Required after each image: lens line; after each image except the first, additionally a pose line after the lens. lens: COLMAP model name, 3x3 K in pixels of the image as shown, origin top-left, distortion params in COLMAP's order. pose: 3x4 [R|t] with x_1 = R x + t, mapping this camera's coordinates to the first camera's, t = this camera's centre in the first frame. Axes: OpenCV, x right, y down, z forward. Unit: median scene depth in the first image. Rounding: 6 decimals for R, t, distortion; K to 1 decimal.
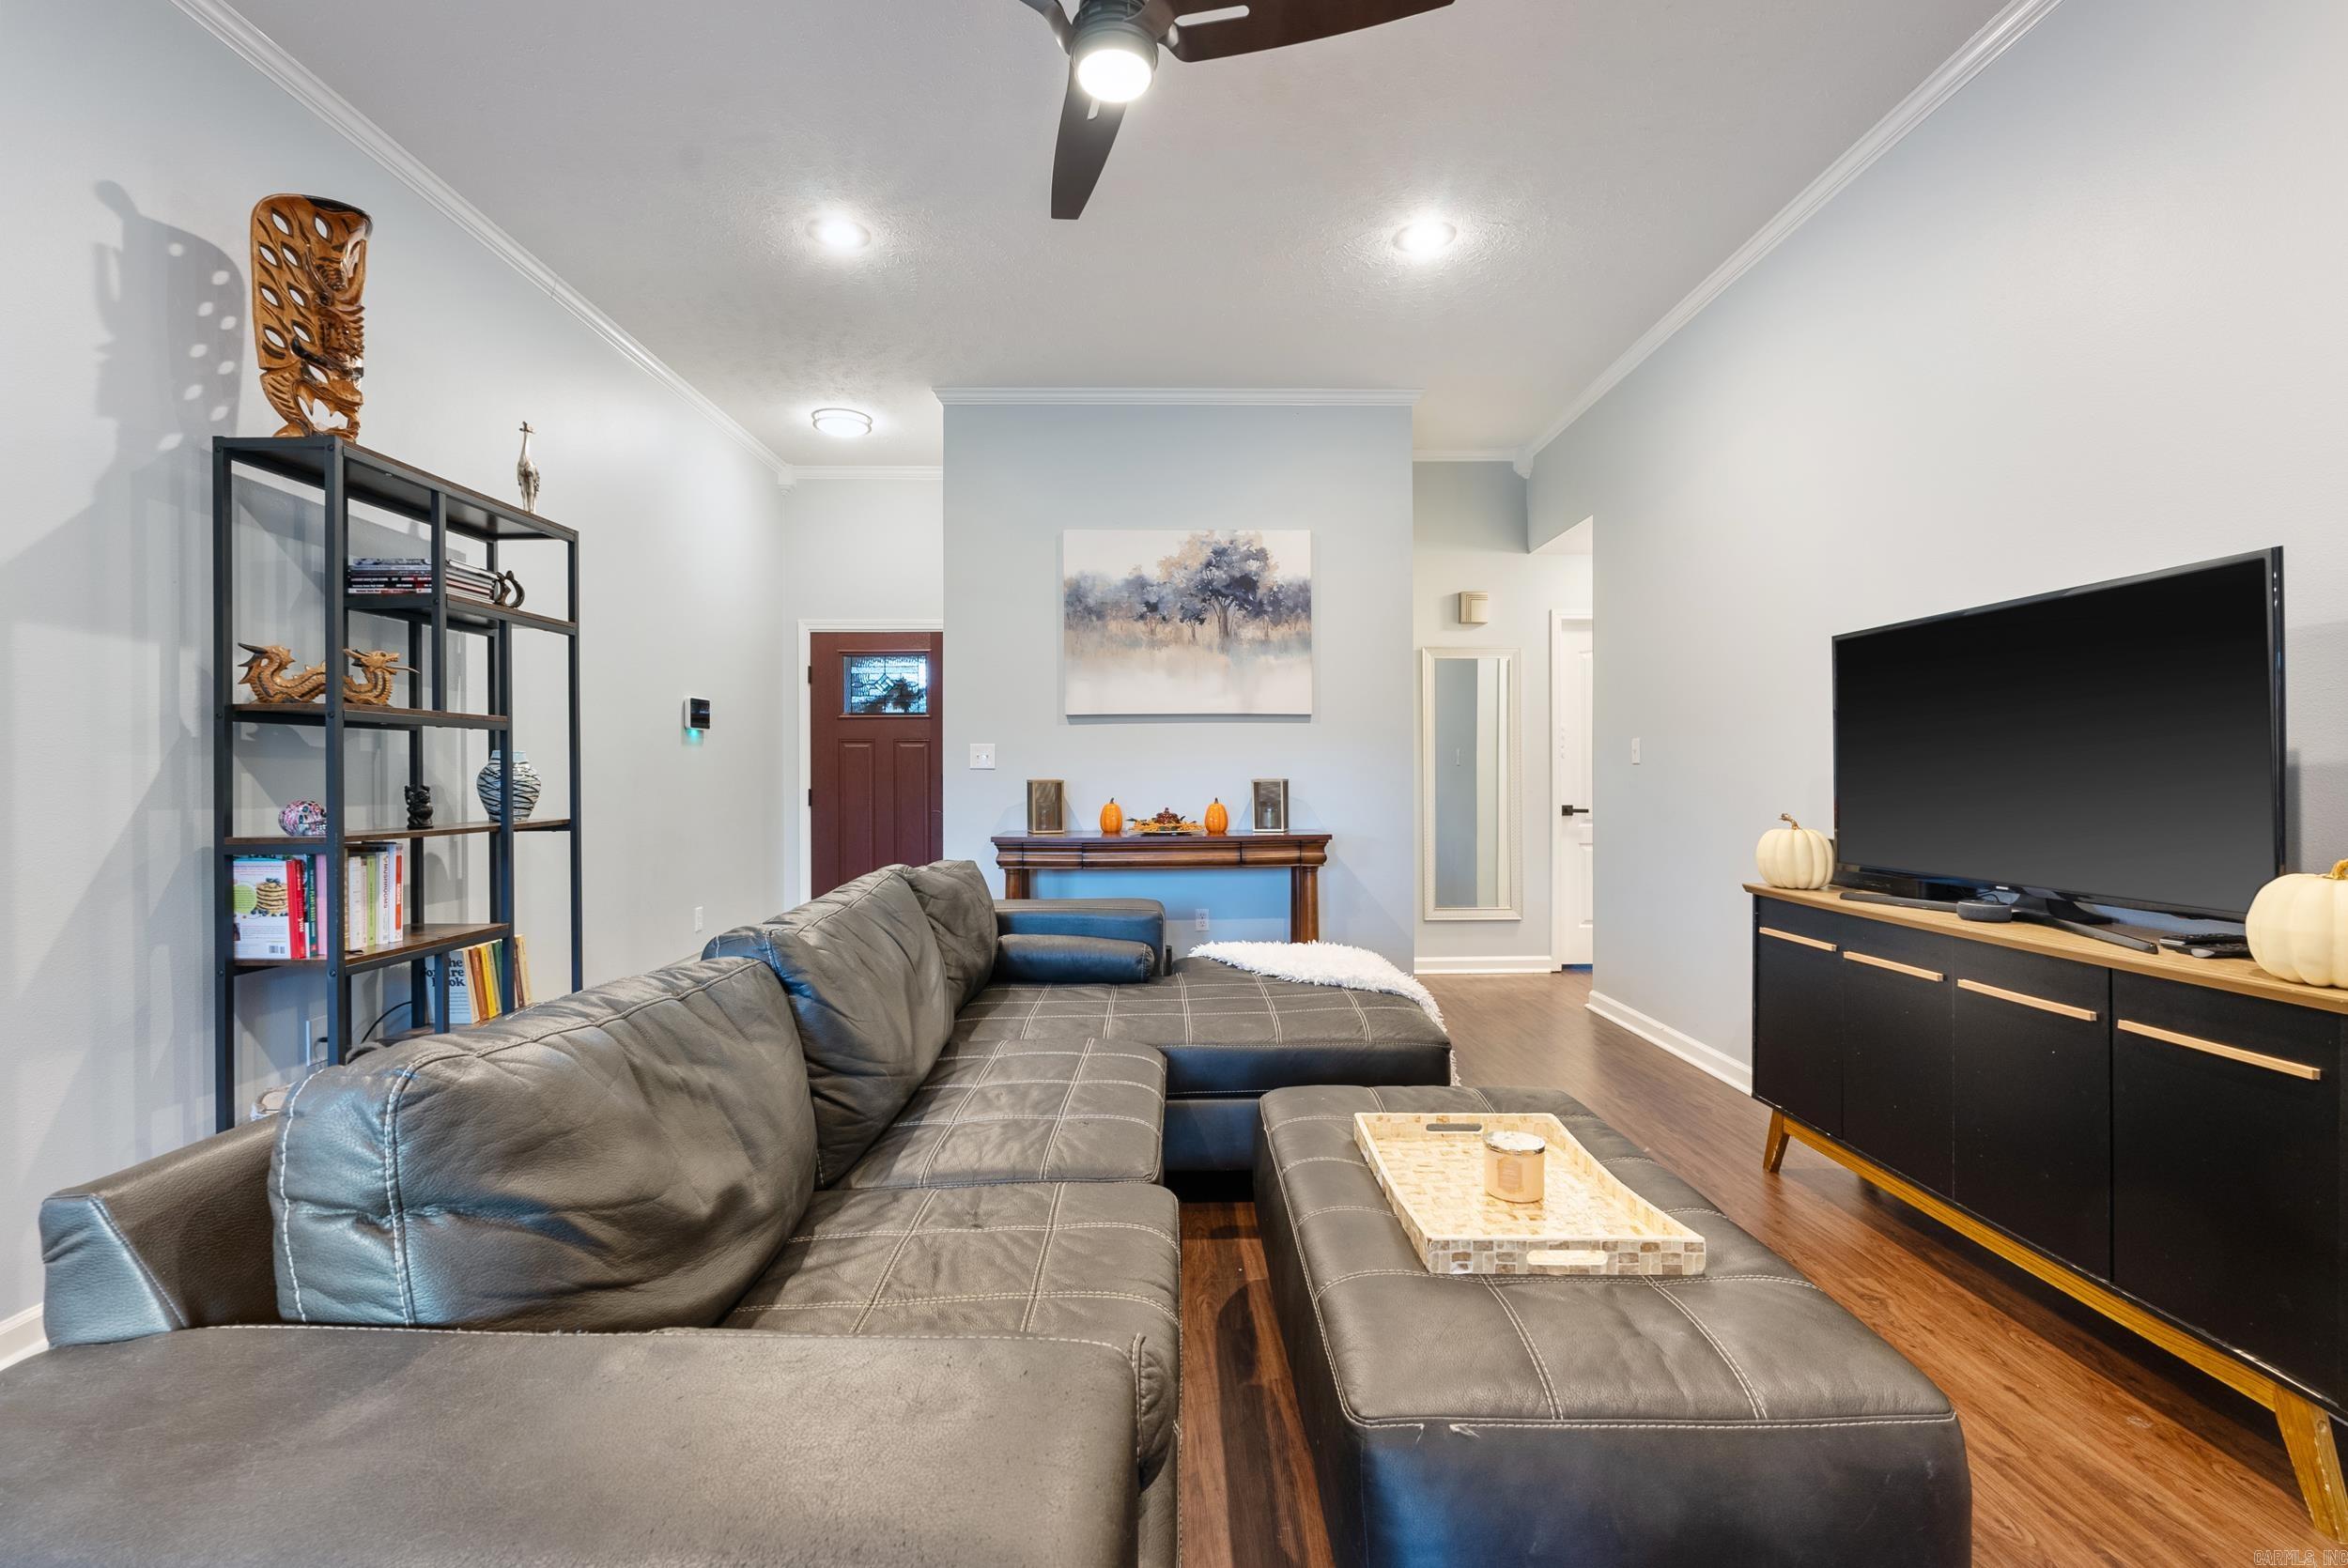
lens RADIAL K [[1036.1, 0, 1182.5], [0, 1036.1, 772.3], [0, 0, 1]] dist [-0.006638, 0.000618]
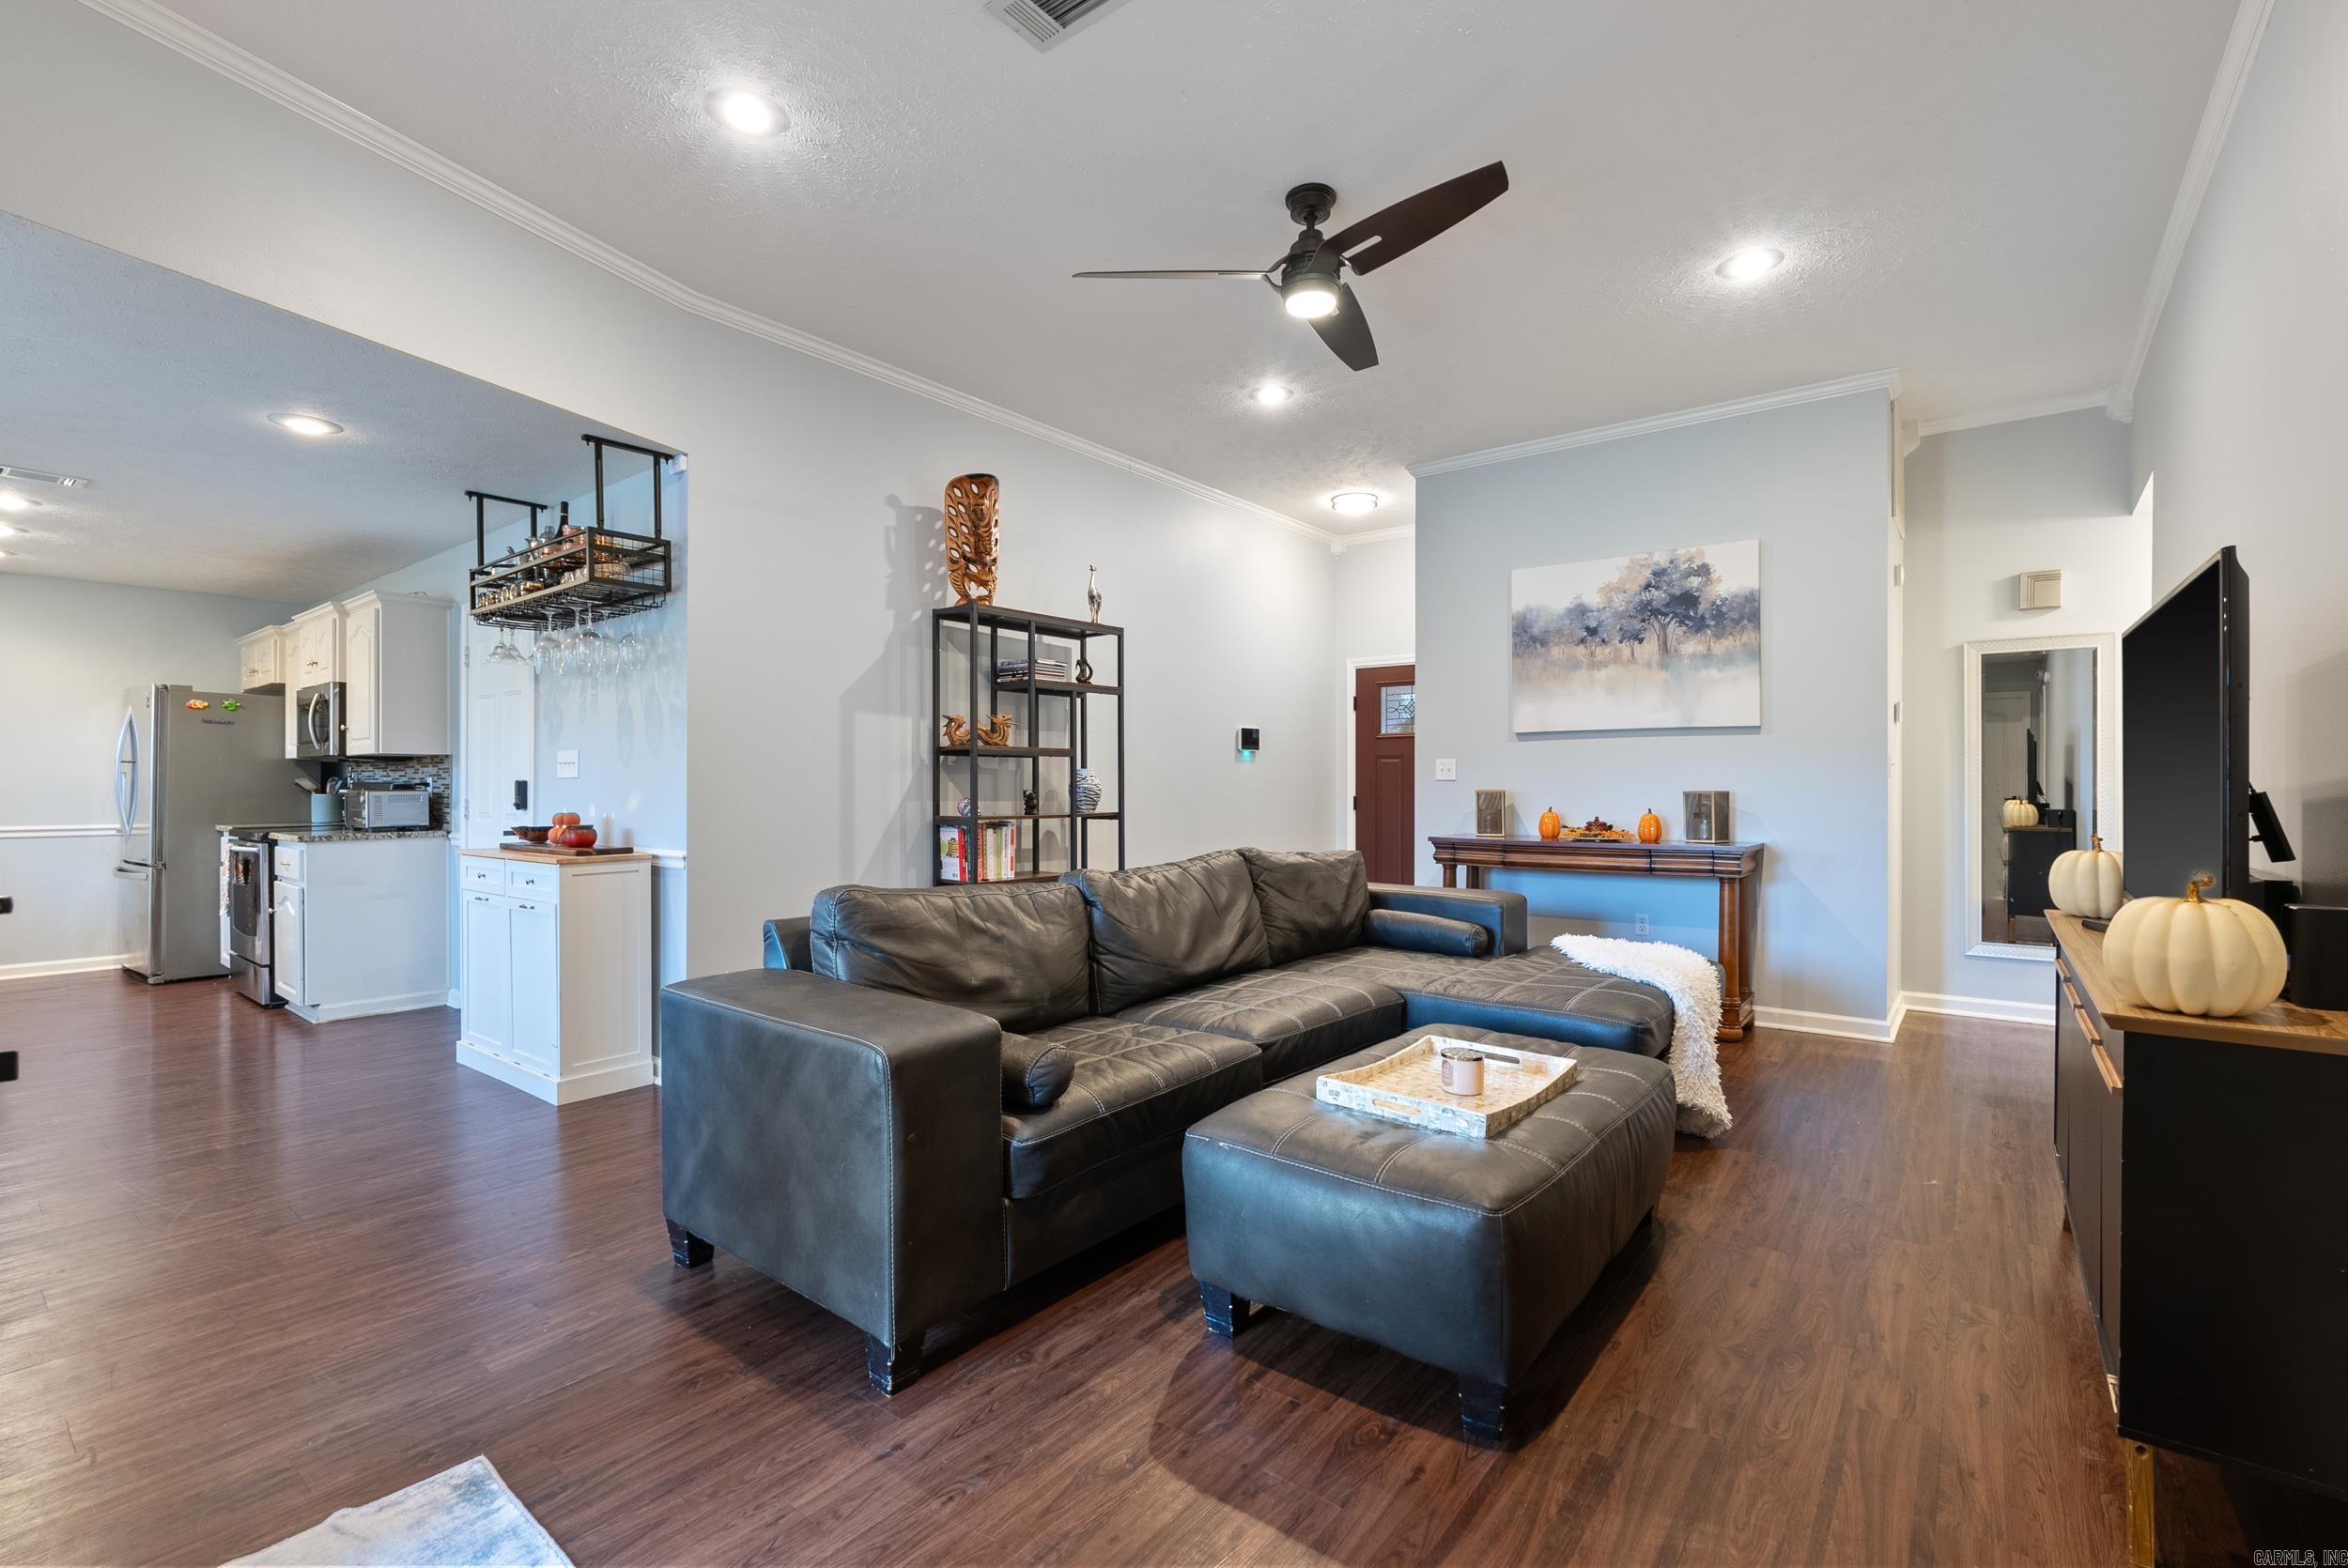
lens RADIAL K [[1036.1, 0, 1180.3], [0, 1036.1, 784.5], [0, 0, 1]] dist [-0.006638, 0.000618]
pose [[0.777048, 0.005046, -0.629421, 0.442489], [-0.003571, 0.999987, 0.003608, -0.002654], [0.629431, -0.000556, 0.777056, -0.152208]]
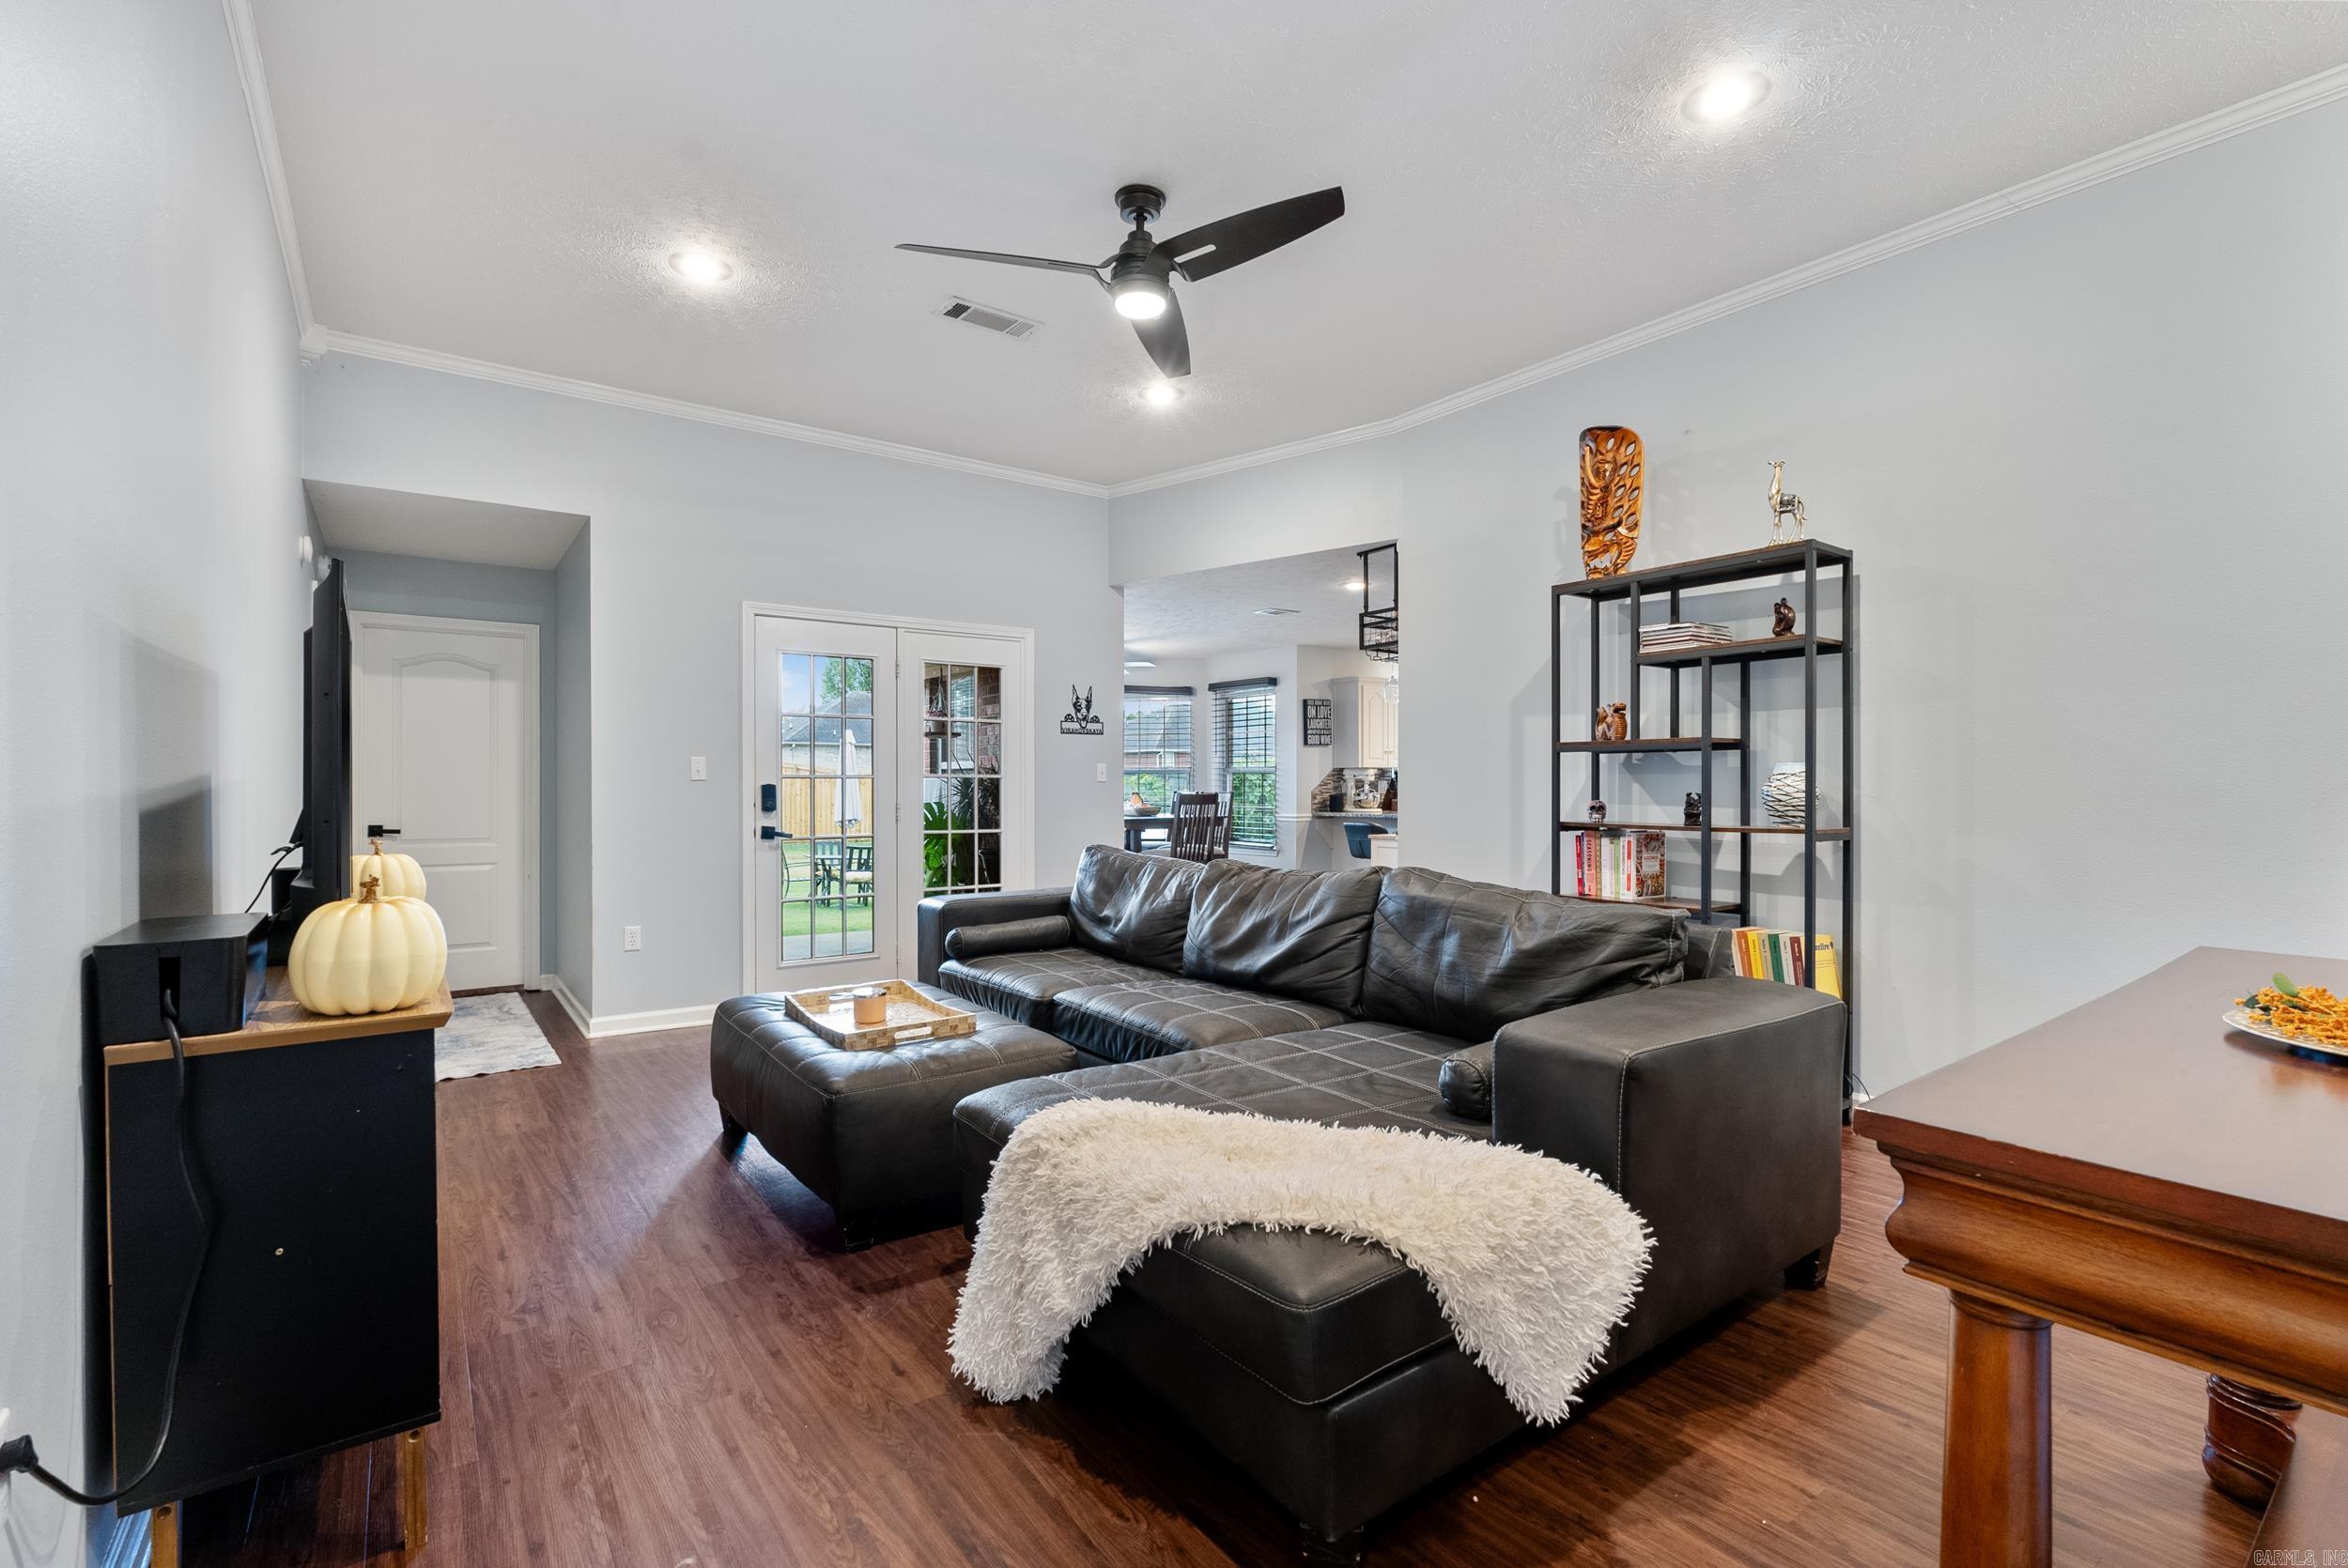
lens RADIAL K [[1036.1, 0, 1178.5], [0, 1036.1, 805.8], [0, 0, 1]] dist [-0.006638, 0.000618]
pose [[-0.813714, 0.017999, -0.580987, 0.459312], [0.005247, 0.999707, 0.023623, -0.004669], [0.581242, 0.016174, -0.813570, 1.379115]]
